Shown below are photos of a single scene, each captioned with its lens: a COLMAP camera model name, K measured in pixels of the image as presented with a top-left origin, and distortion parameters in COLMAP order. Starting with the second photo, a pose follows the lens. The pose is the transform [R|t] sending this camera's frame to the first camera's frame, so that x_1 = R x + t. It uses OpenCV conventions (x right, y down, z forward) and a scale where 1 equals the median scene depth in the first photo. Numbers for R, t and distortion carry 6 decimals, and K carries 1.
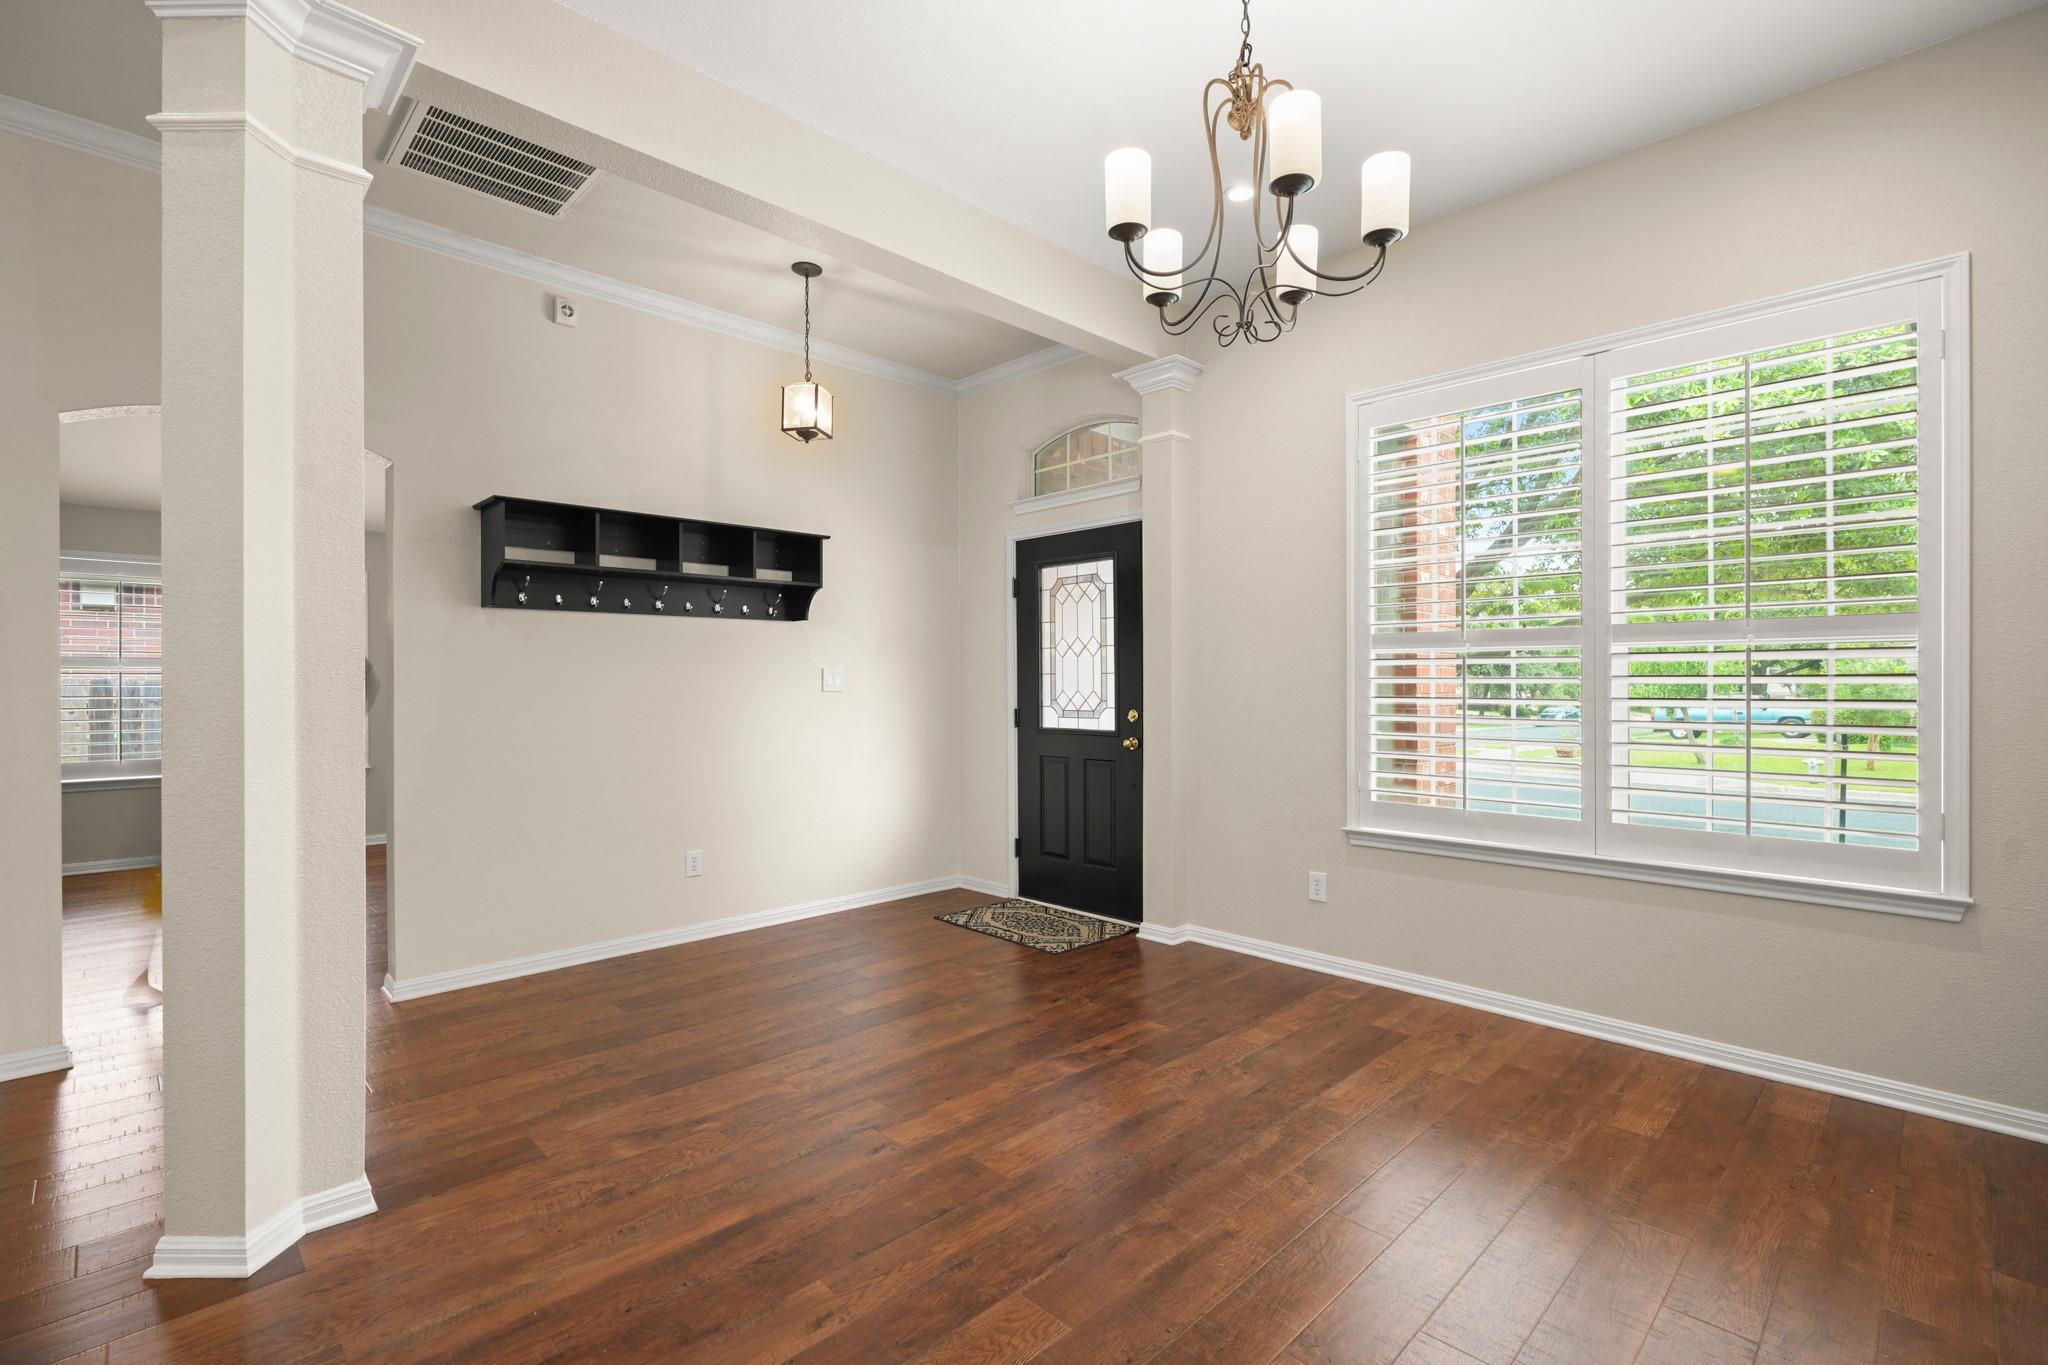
lens RADIAL K [[935.6, 0, 1036.9], [0, 935.6, 687.2], [0, 0, 1]] dist [-0.000186, -0.000197]
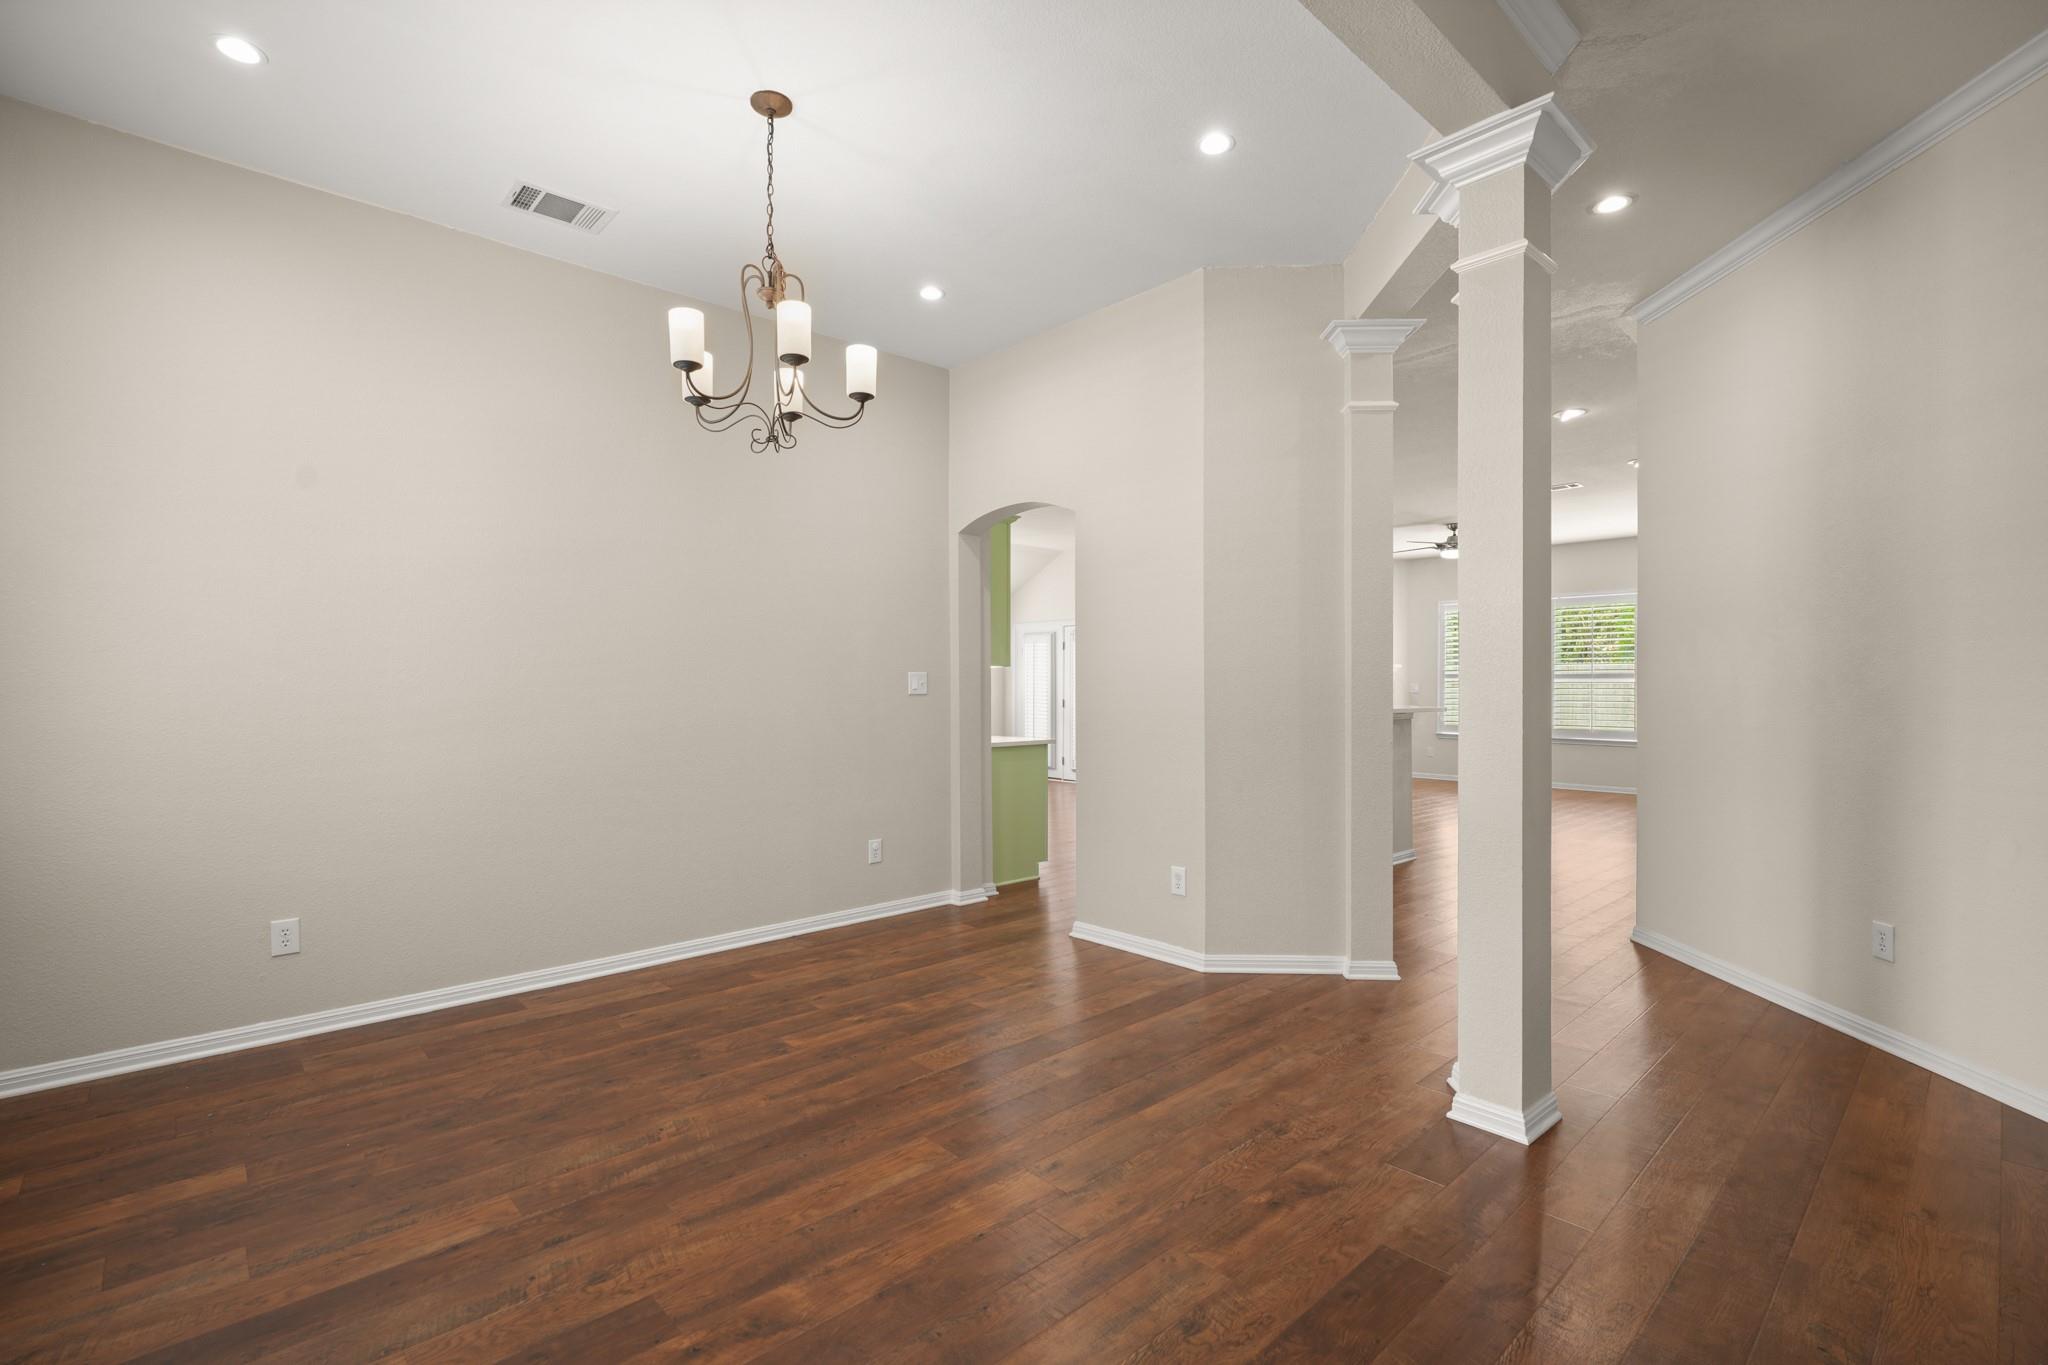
lens RADIAL K [[935.6, 0, 1036.9], [0, 935.6, 687.2], [0, 0, 1]] dist [-0.000186, -0.000197]
pose [[-0.999431, 0.005532, 0.033285, -0.182925], [0.005589, 0.999983, 0.001610, -0.004668], [-0.033275, 0.001795, -0.999445, 1.910158]]
